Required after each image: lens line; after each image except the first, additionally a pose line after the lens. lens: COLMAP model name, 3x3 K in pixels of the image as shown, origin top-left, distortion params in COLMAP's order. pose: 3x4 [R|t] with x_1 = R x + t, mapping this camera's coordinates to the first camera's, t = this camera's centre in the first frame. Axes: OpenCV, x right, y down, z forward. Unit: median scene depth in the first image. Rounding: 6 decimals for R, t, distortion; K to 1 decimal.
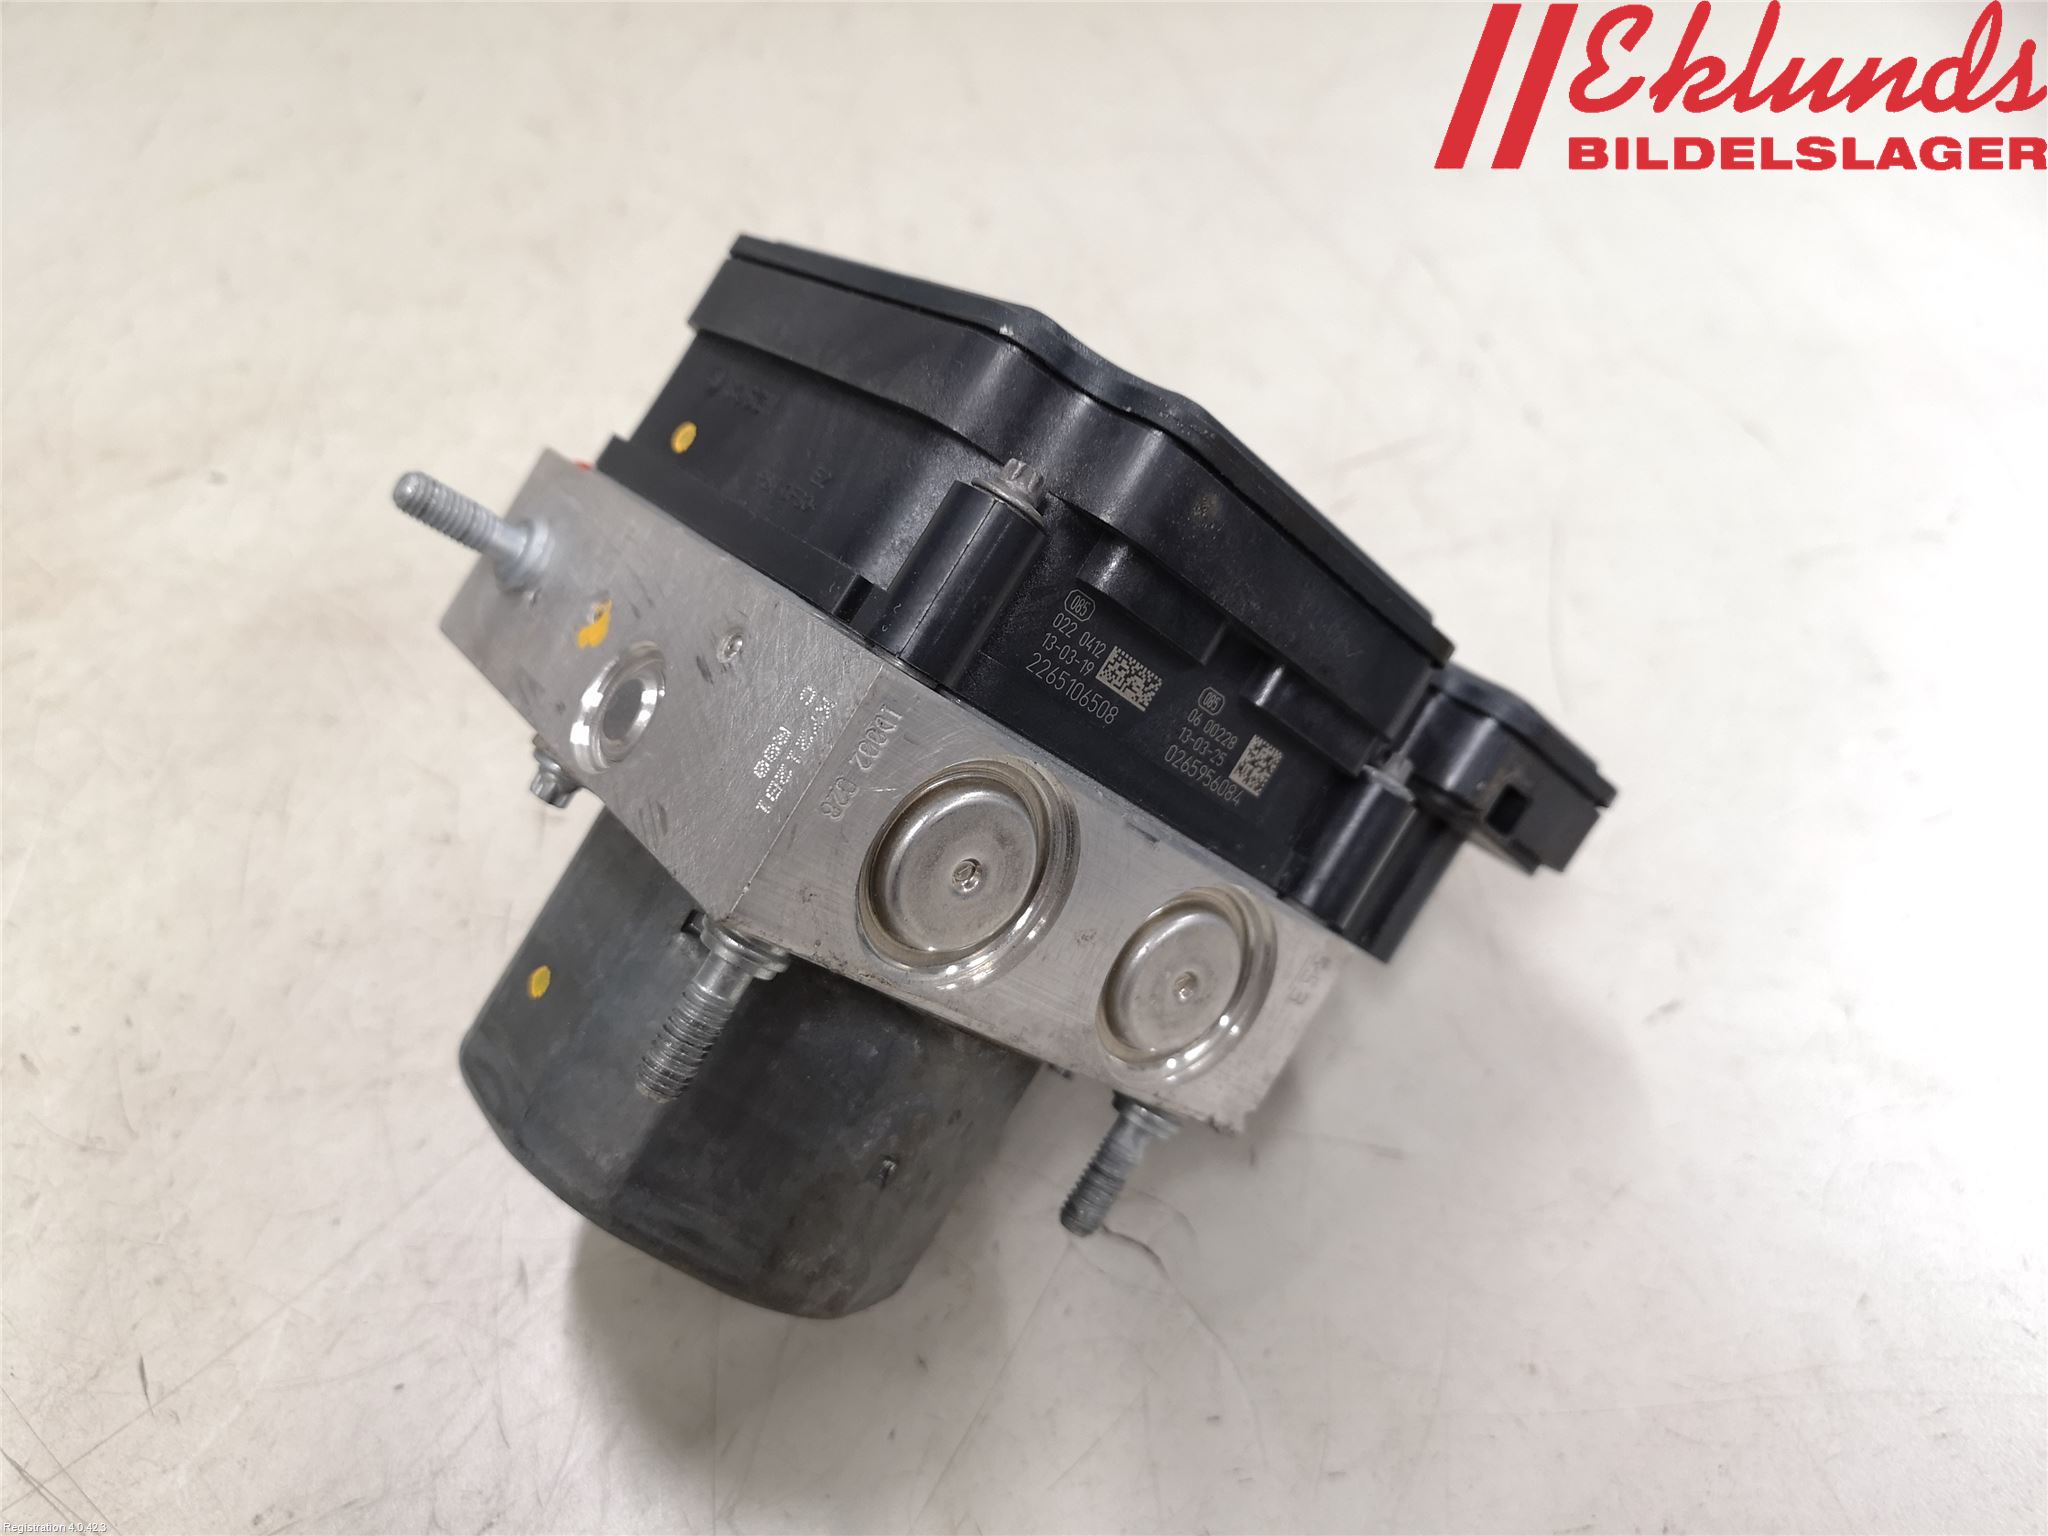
lens RADIAL K [[1669.6, 0, 1024.0], [0, 1669.6, 768.0], [0, 0, 1]] dist [-0.000813, 0.009799]
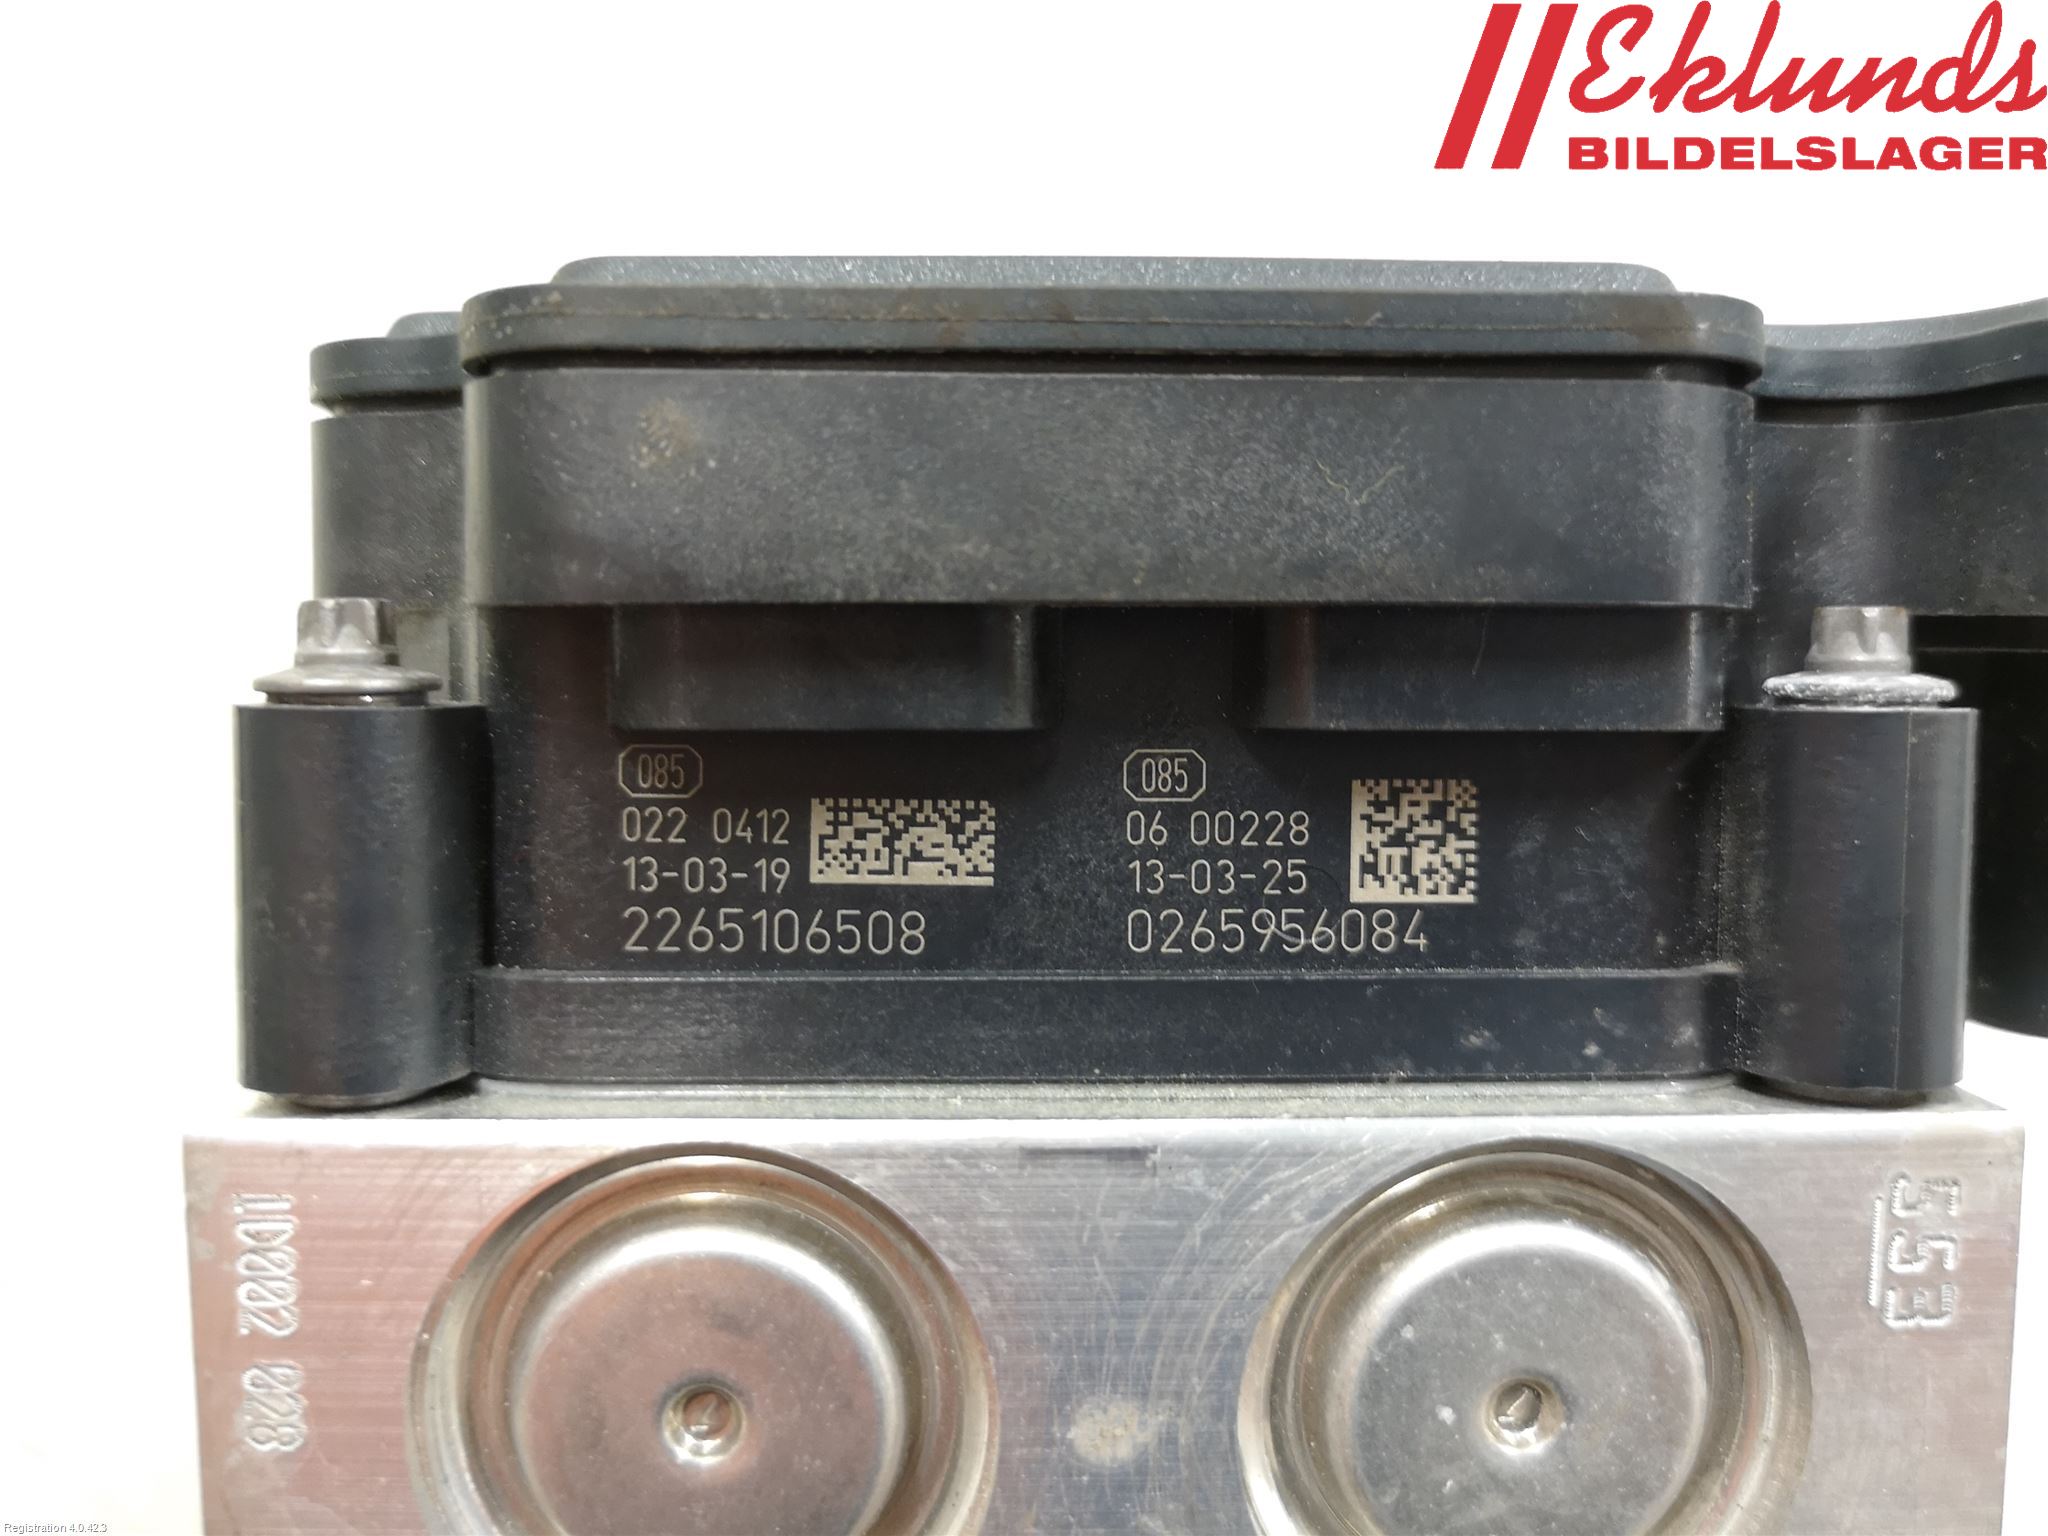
lens RADIAL K [[1669.6, 0, 1024.0], [0, 1669.6, 768.0], [0, 0, 1]] dist [-0.000813, 0.009799]
pose [[0.666983, -0.479079, -0.570629, 0.329144], [0.392048, 0.876936, -0.277996, 0.061128], [0.633587, -0.038295, 0.772723, 0.656255]]
